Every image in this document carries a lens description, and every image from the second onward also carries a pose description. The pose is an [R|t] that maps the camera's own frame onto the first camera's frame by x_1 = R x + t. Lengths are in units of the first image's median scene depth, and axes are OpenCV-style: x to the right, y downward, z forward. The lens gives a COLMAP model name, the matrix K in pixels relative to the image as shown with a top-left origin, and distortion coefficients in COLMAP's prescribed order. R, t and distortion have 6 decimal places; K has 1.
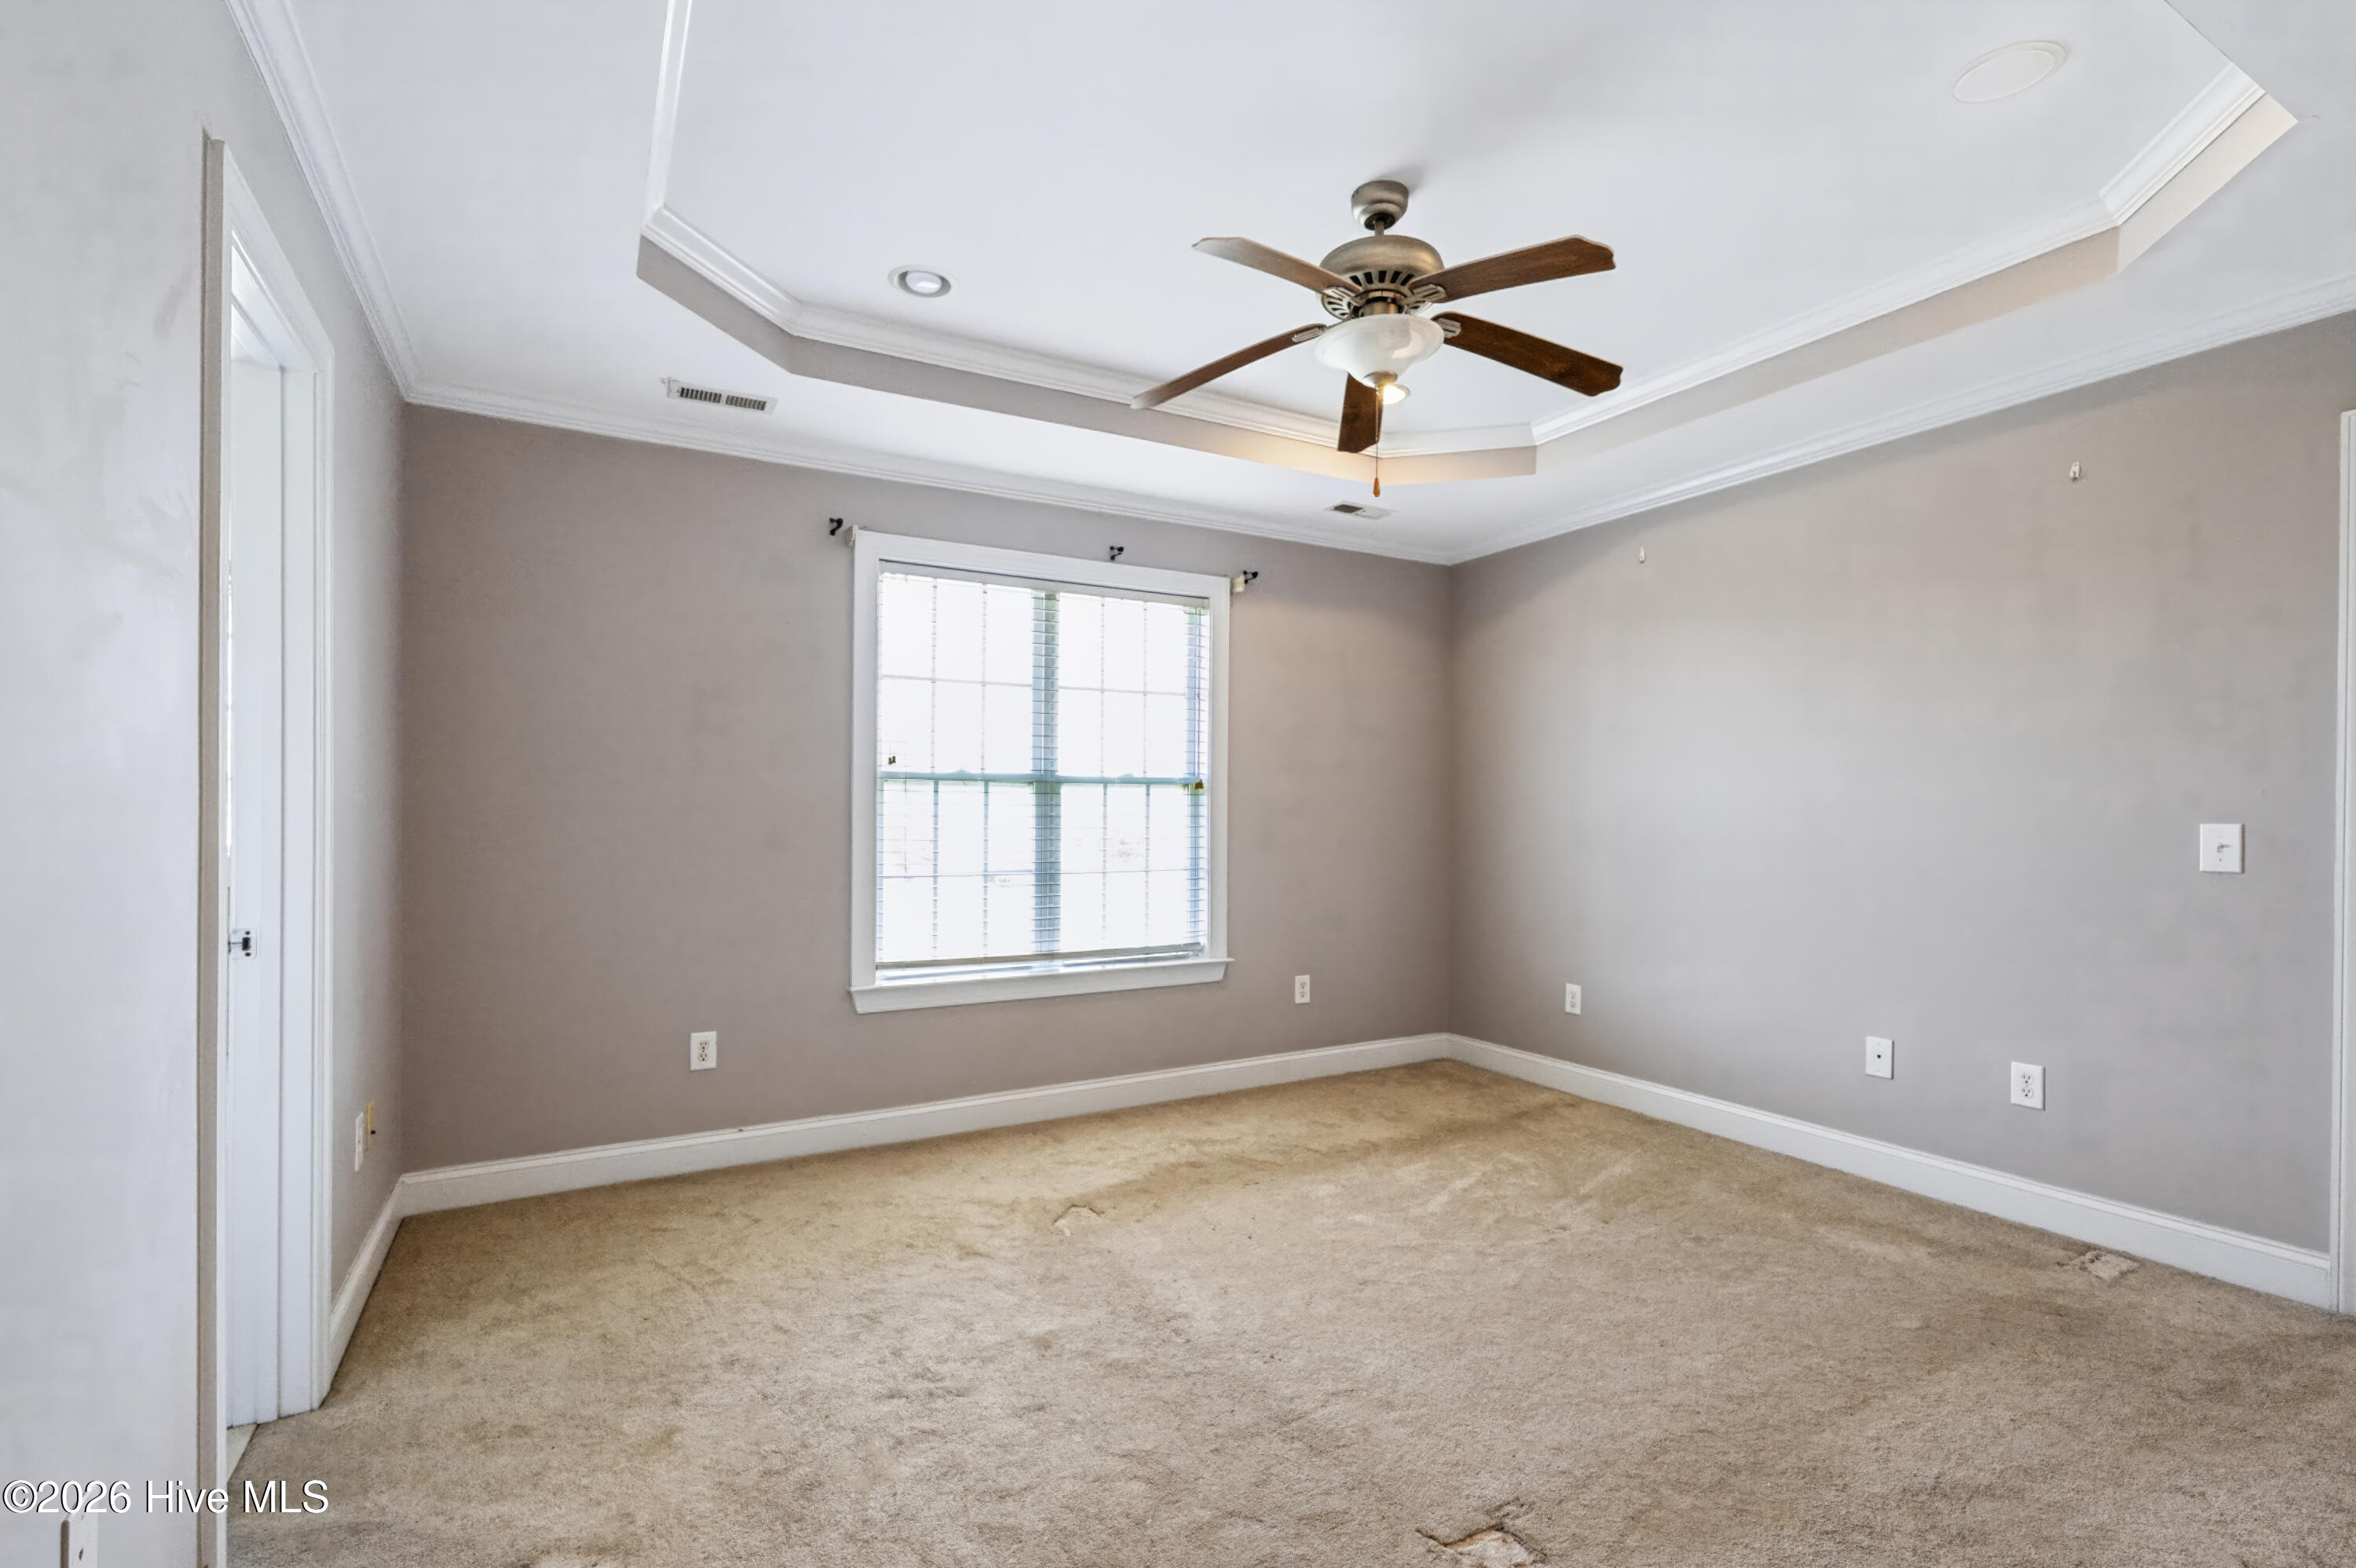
lens RADIAL K [[1075.4, 0, 1178.7], [0, 1075.4, 818.0], [0, 0, 1]] dist [-0.000582, -0.000123]
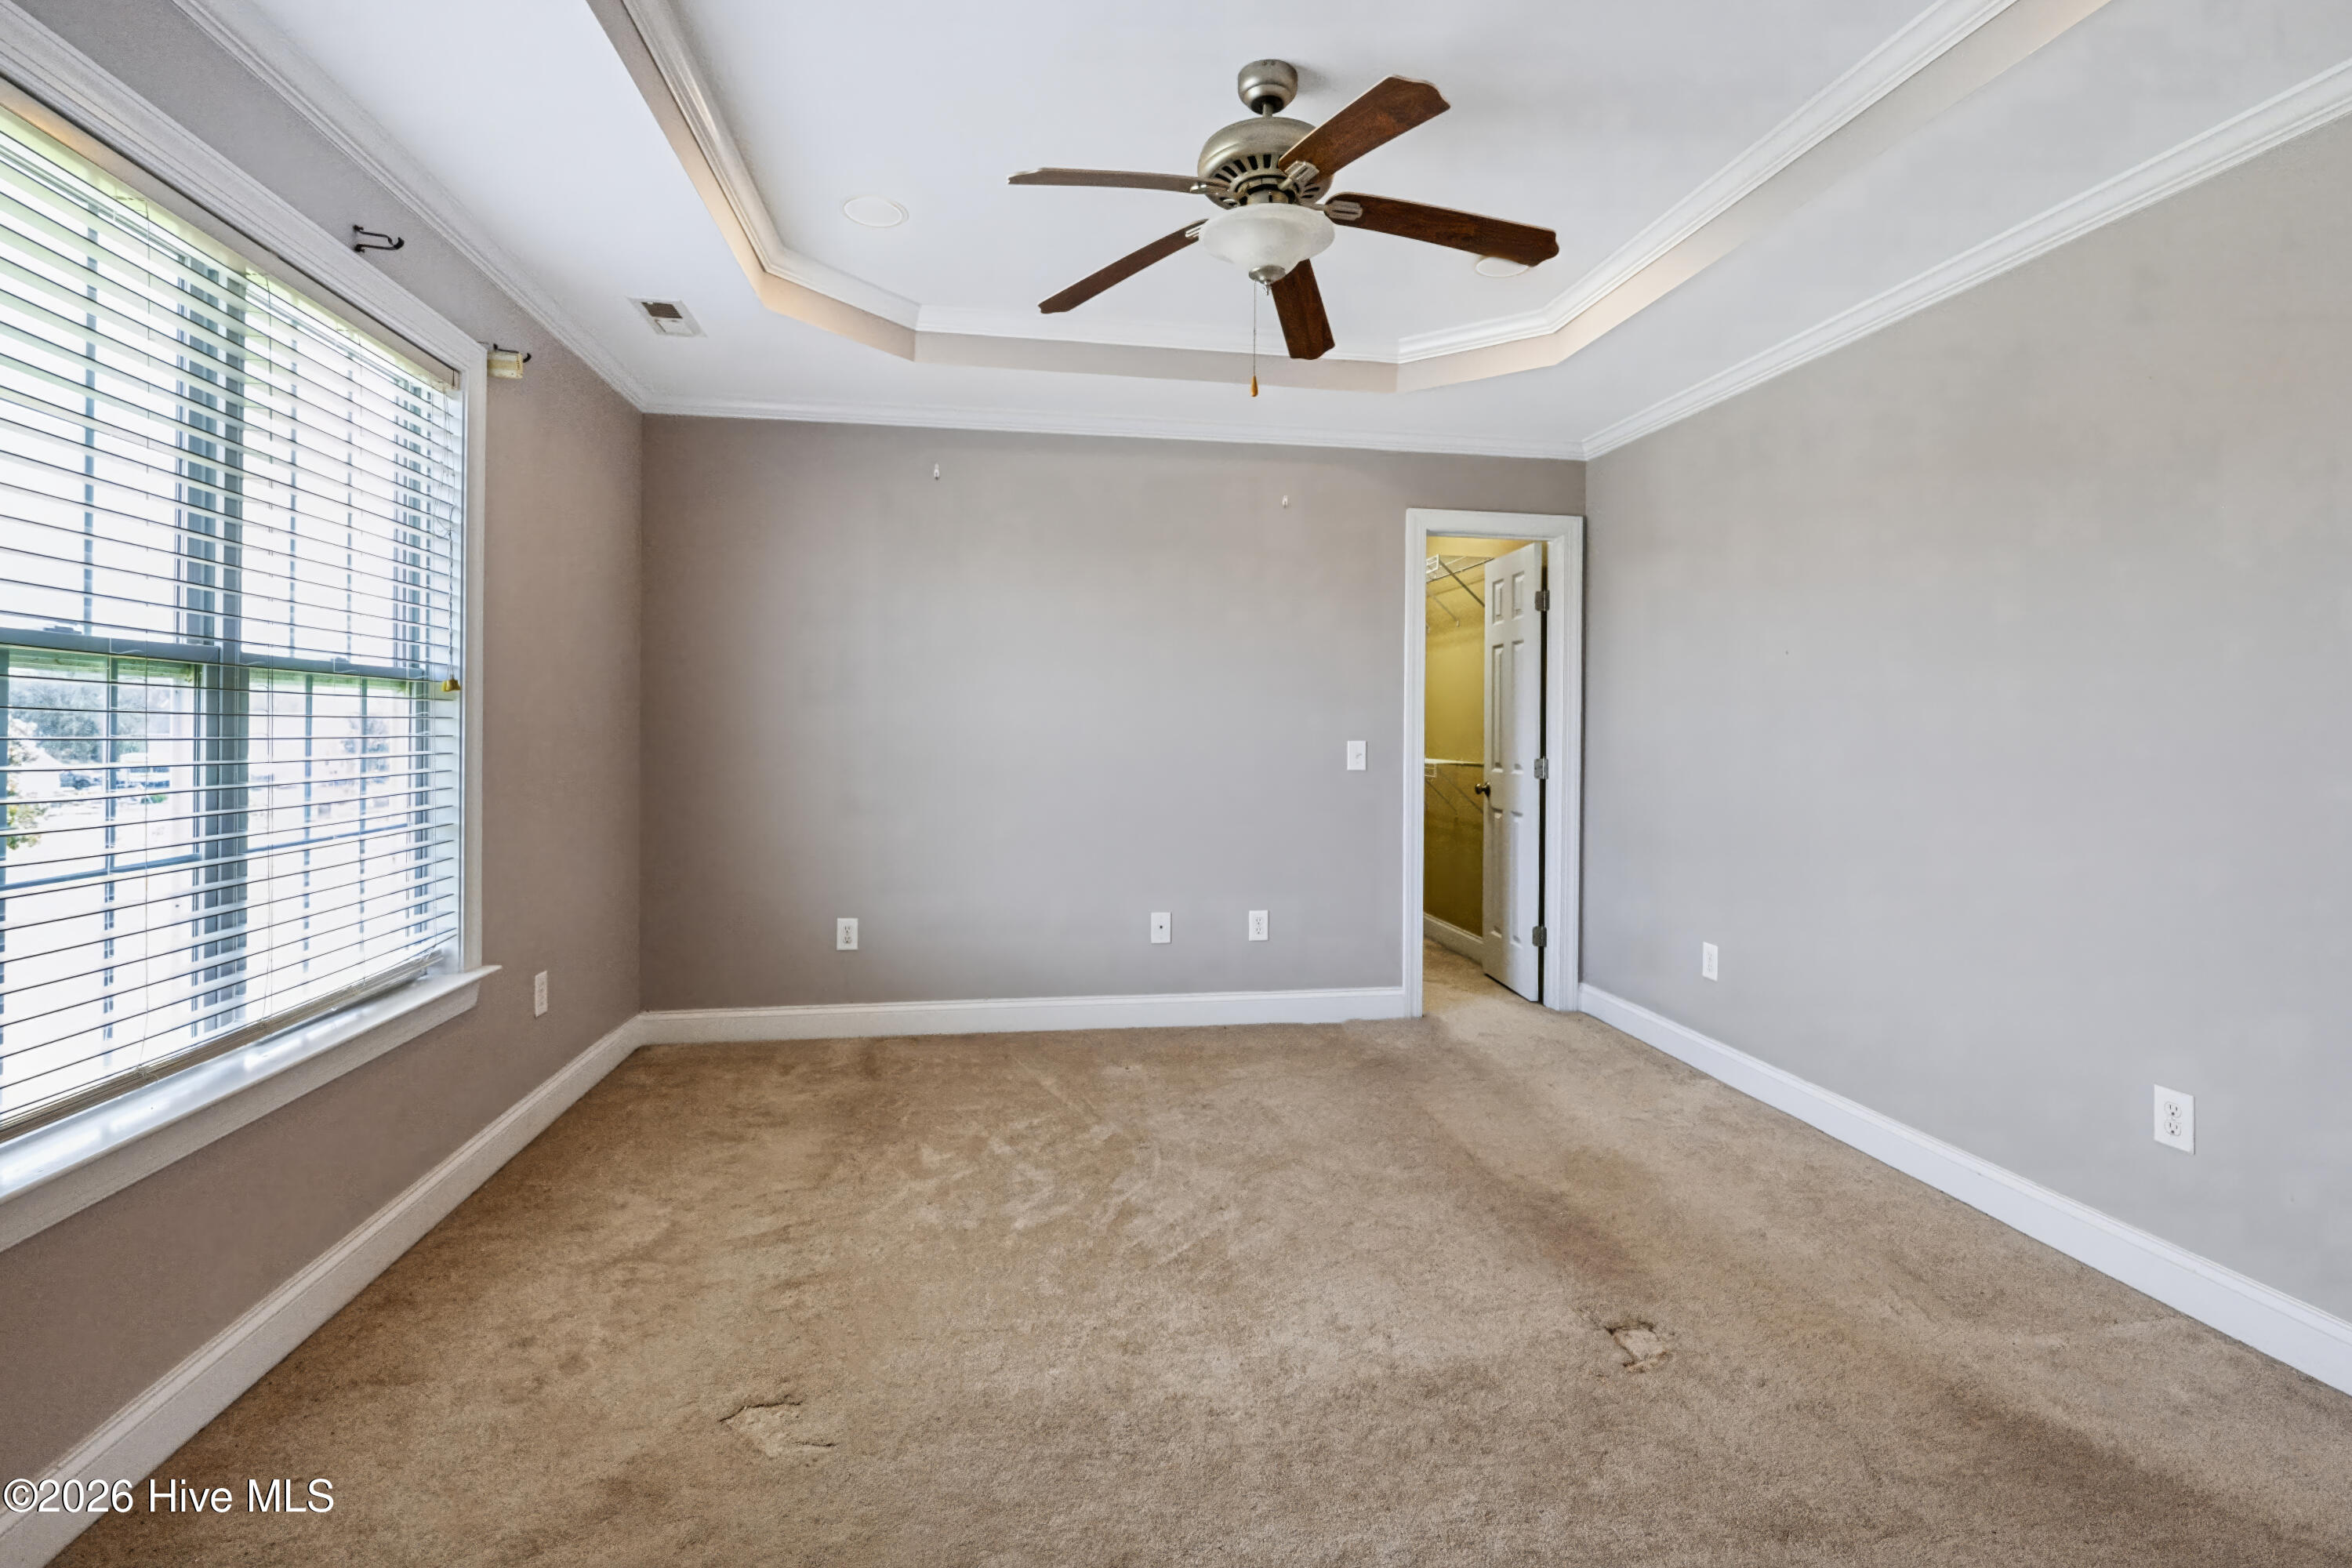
lens RADIAL K [[1075.0, 0, 1189.3], [0, 1075.0, 741.7], [0, 0, 1]] dist [-0.000518, 0.000046]
pose [[0.341952, -0.007753, 0.939685, -0.429313], [-0.001820, 0.999959, 0.008912, -0.005258], [-0.939716, -0.004757, 0.341924, 0.449167]]
